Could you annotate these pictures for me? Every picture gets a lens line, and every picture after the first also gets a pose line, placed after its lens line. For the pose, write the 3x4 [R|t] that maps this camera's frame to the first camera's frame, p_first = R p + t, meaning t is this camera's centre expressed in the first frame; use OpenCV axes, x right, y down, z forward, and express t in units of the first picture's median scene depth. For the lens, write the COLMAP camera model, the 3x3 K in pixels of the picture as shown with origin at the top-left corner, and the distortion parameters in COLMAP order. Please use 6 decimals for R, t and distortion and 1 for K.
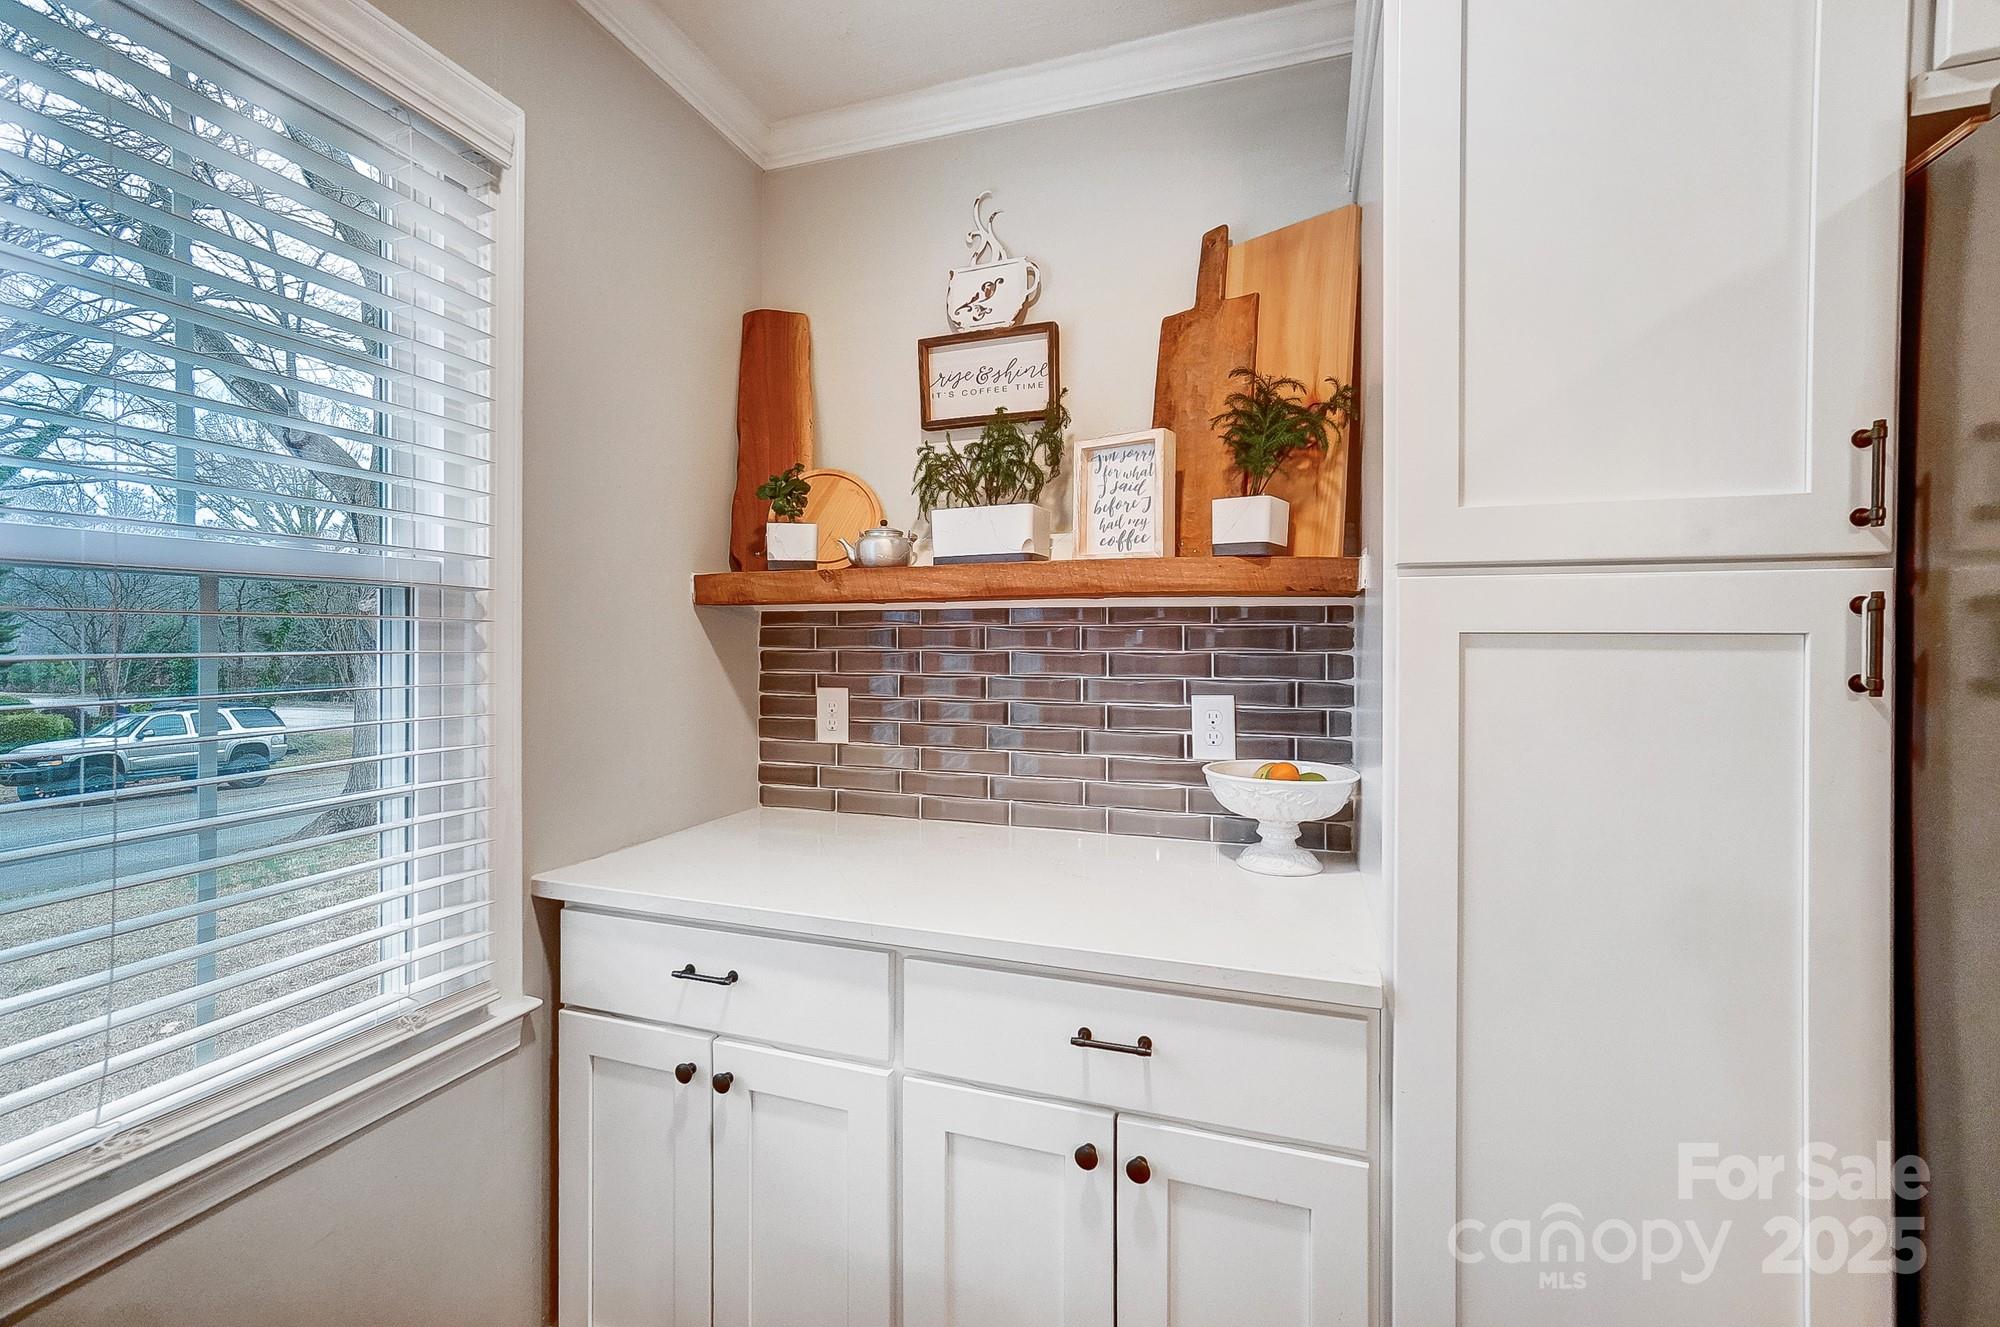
lens RADIAL K [[855.3, 0, 993.4], [0, 855.3, 639.4], [0, 0, 1]] dist [-0.001725, -0.000044]
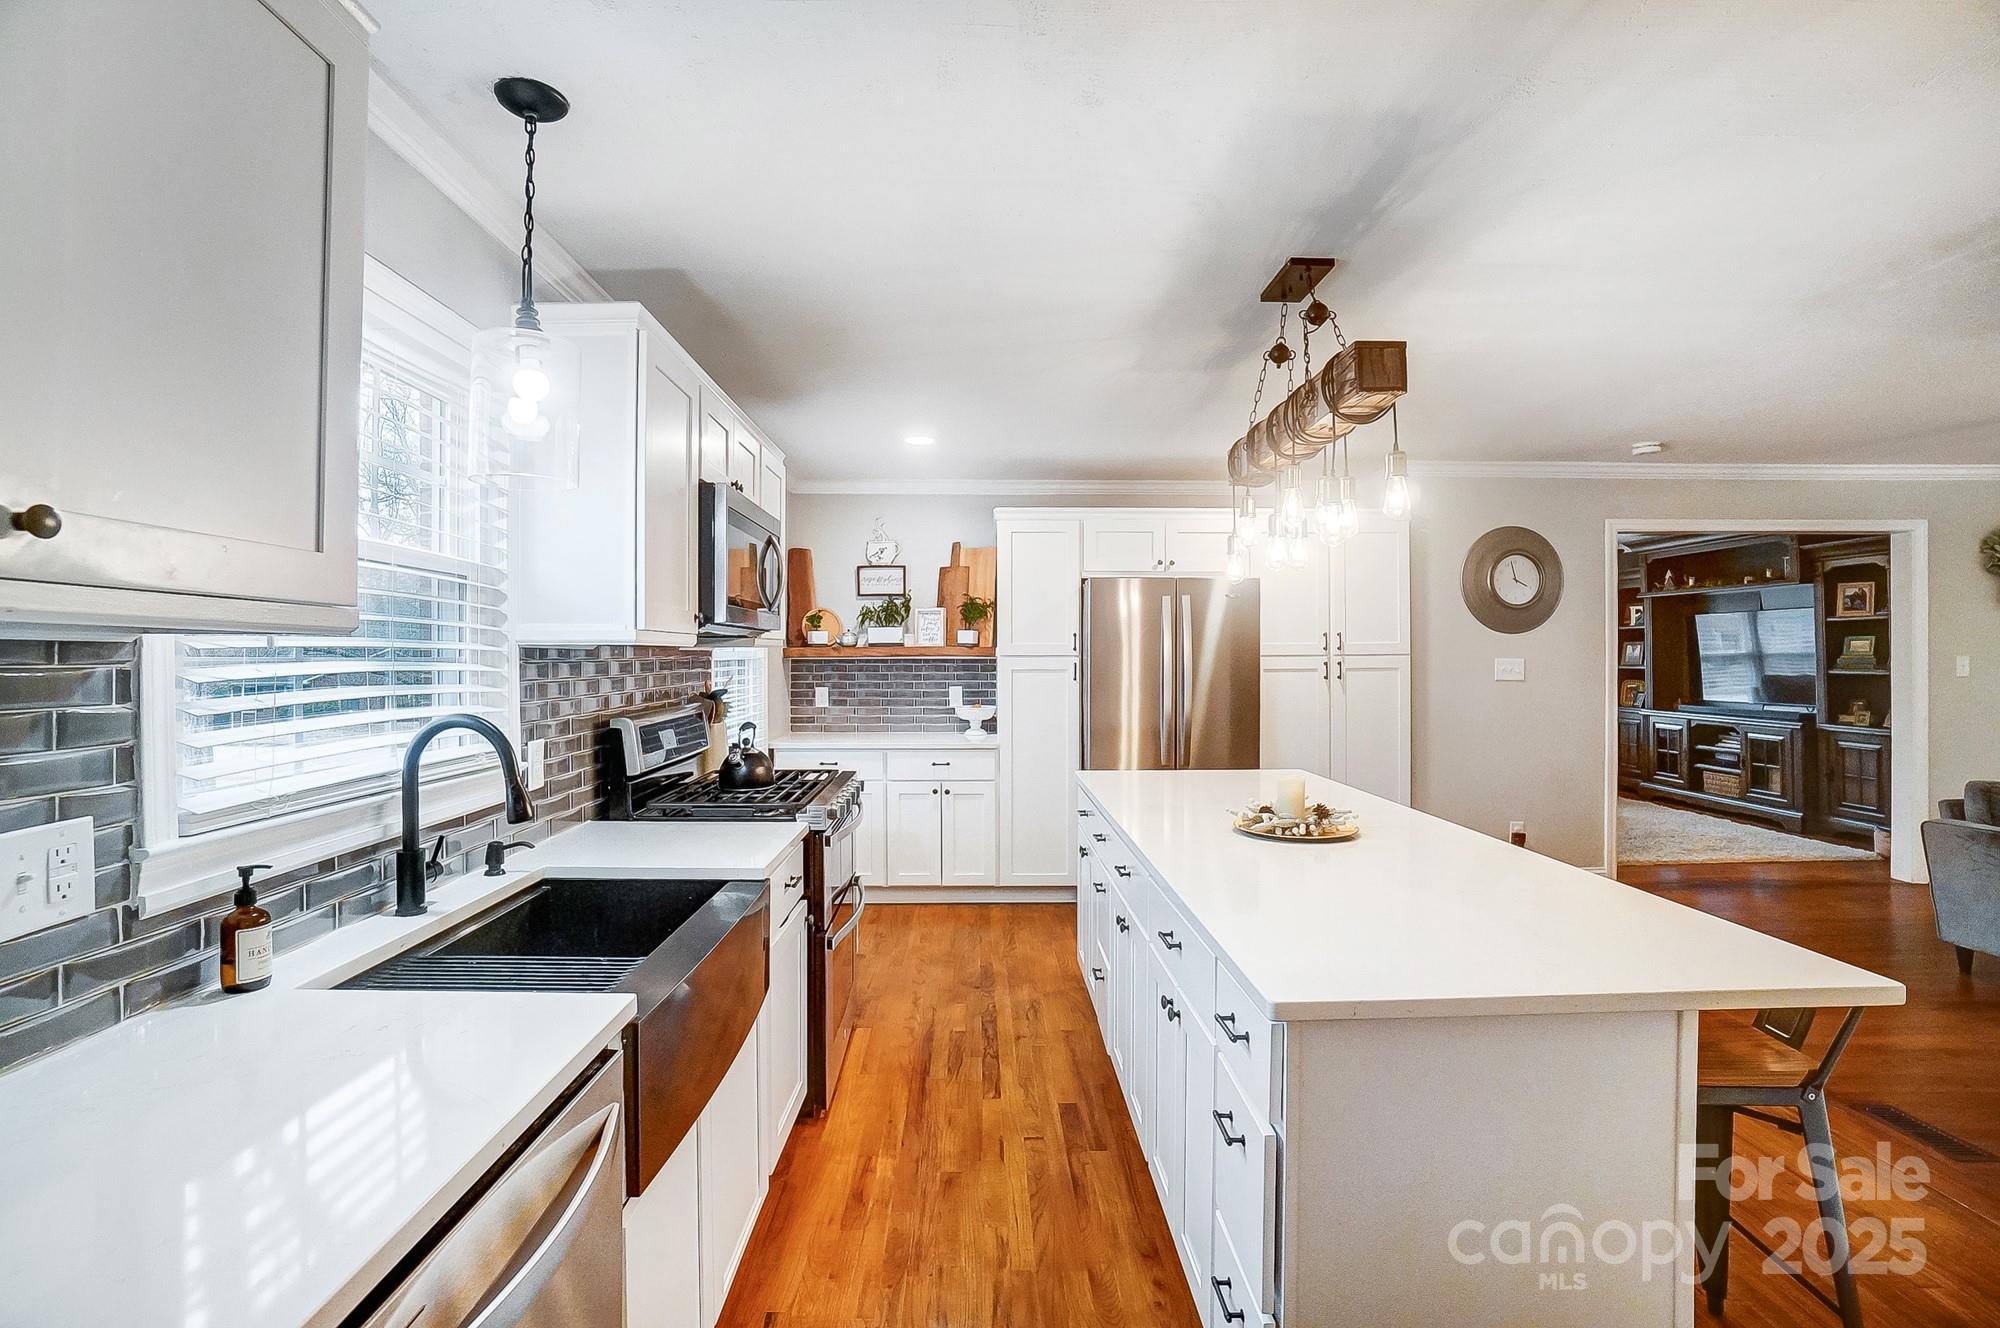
lens RADIAL K [[894.5, 0, 988.0], [0, 894.5, 653.6], [0, 0, 1]] dist [-0.001994, -0.000250]
pose [[0.939887, -0.005293, 0.341444, -0.773734], [0.004024, 0.999982, 0.004427, -0.071901], [-0.341462, -0.002787, 0.939892, -2.191766]]
